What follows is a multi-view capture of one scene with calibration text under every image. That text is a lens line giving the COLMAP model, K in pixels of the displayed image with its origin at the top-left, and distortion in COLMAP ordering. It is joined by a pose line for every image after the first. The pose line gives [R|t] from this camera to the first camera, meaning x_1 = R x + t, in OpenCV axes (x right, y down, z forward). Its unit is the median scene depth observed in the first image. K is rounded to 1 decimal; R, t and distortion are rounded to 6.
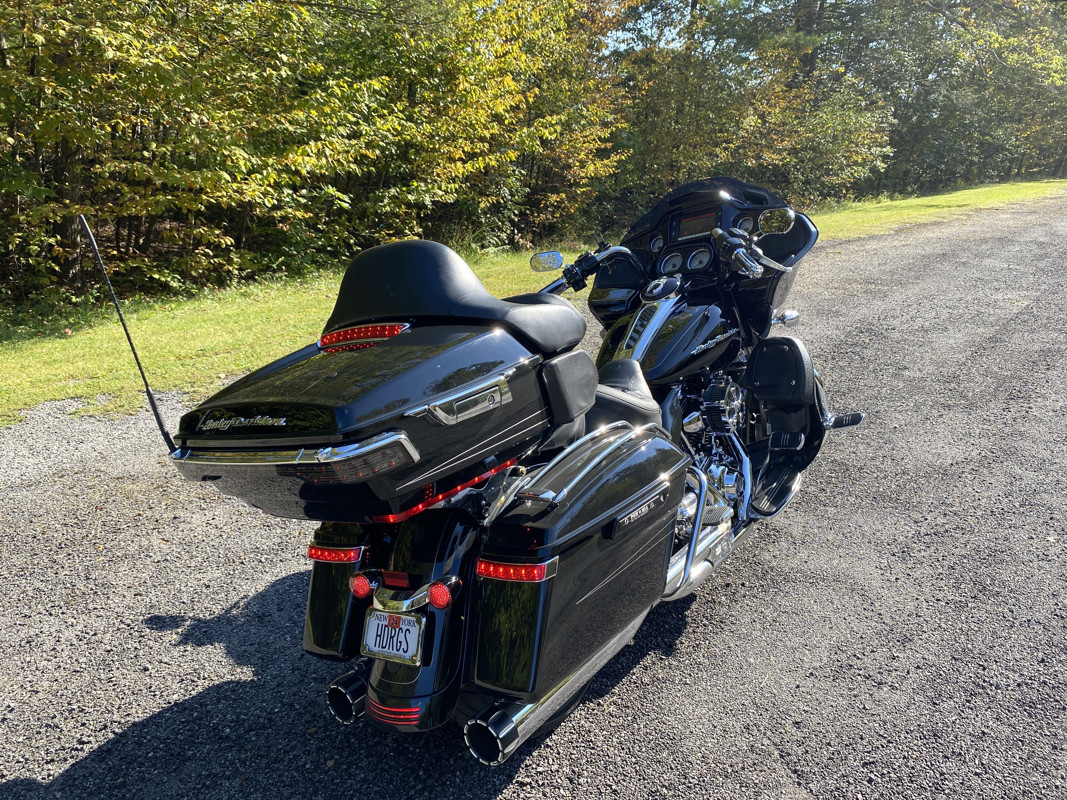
lens RADIAL K [[813.5, 0, 530.5], [0, 813.5, 401.0], [0, 0, 1]] dist [0.011054, -0.014296]
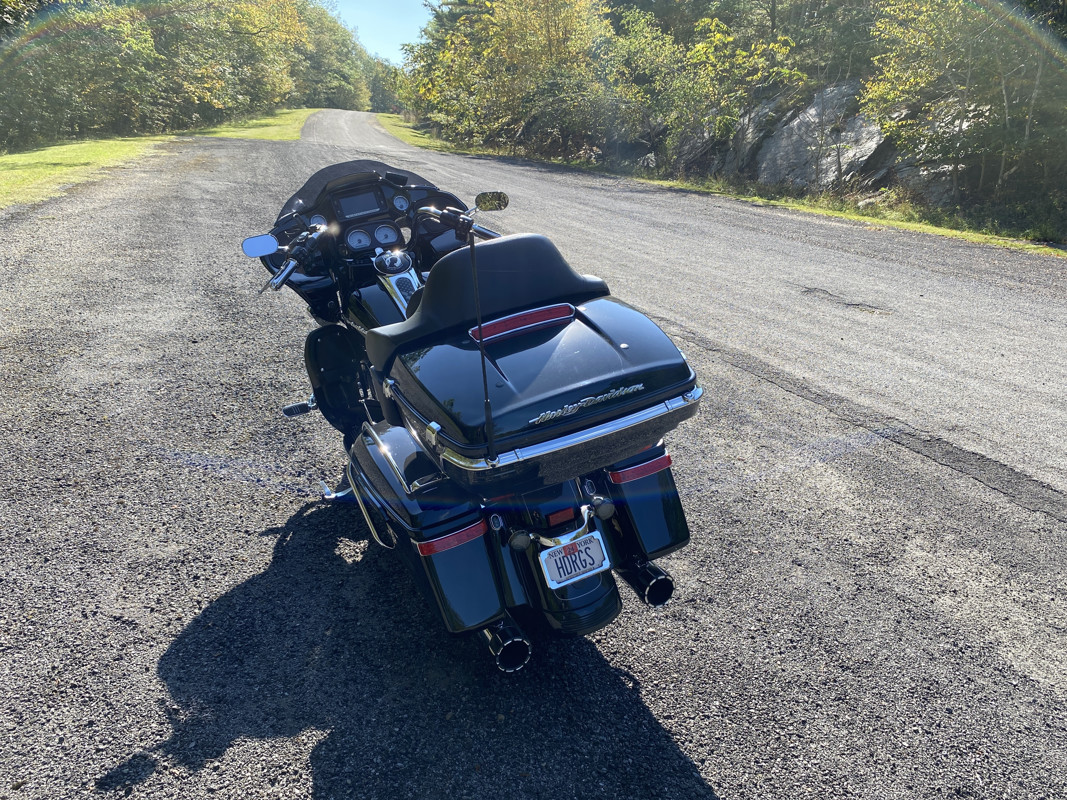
lens RADIAL K [[813.5, 0, 530.0], [0, 813.5, 407.3], [0, 0, 1]] dist [0.011054, -0.014296]
pose [[0.495510, -0.244395, 0.833511, -0.107224], [0.194284, 0.966473, 0.167882, -0.013892], [-0.846595, 0.078751, 0.526379, 0.036504]]
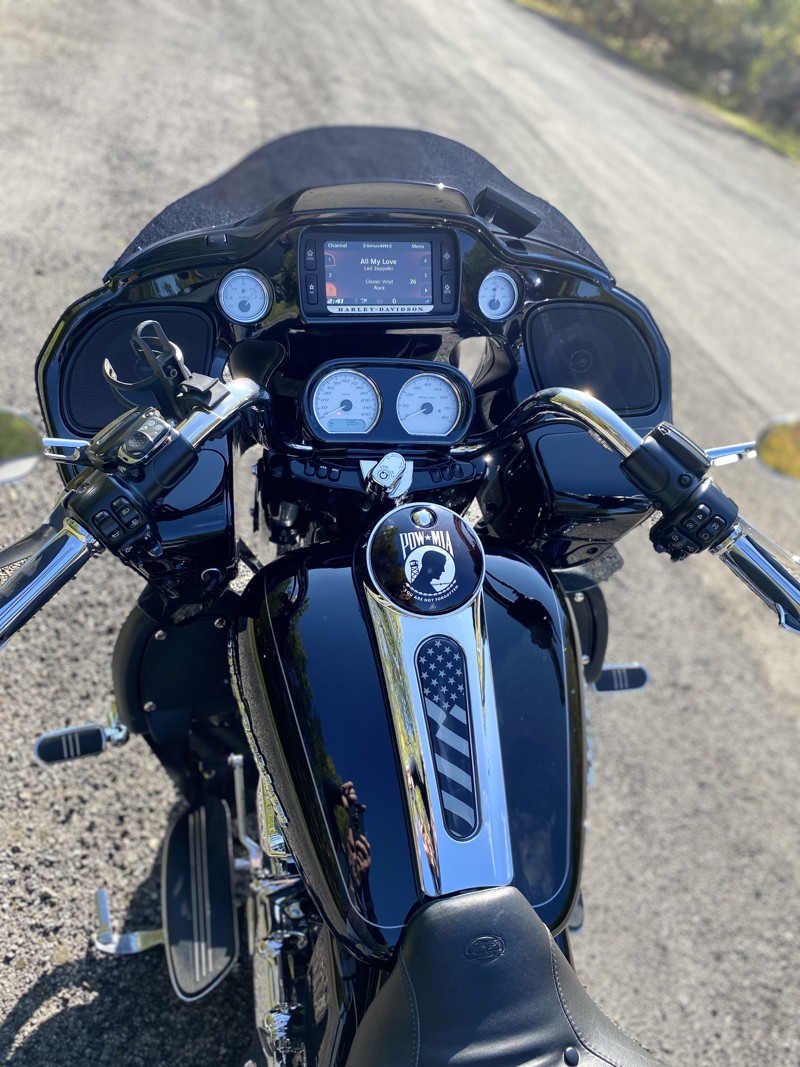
lens RADIAL K [[813.5, 0, 395.4], [0, 813.5, 530.5], [0, 0, 1]] dist [0.011054, -0.014296]
pose [[0.624743, -0.283766, 0.727443, -0.013789], [-0.098203, 0.895676, 0.433730, -0.042950], [-0.774631, -0.342407, 0.531700, 0.119781]]
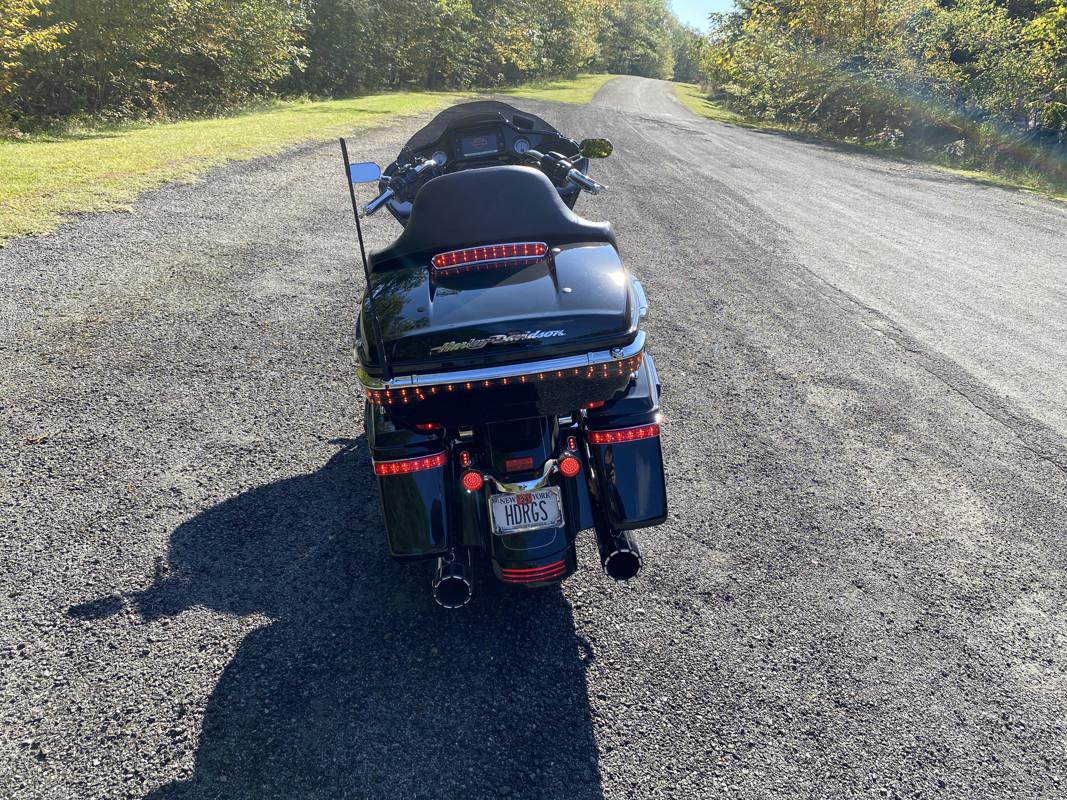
lens RADIAL K [[813.5, 0, 538.4], [0, 813.5, 389.9], [0, 0, 1]] dist [0.011054, -0.014296]
pose [[0.752759, -0.152324, 0.640430, -0.081459], [0.081693, 0.986956, 0.138722, -0.004306], [-0.653207, -0.052105, 0.755384, 0.009916]]
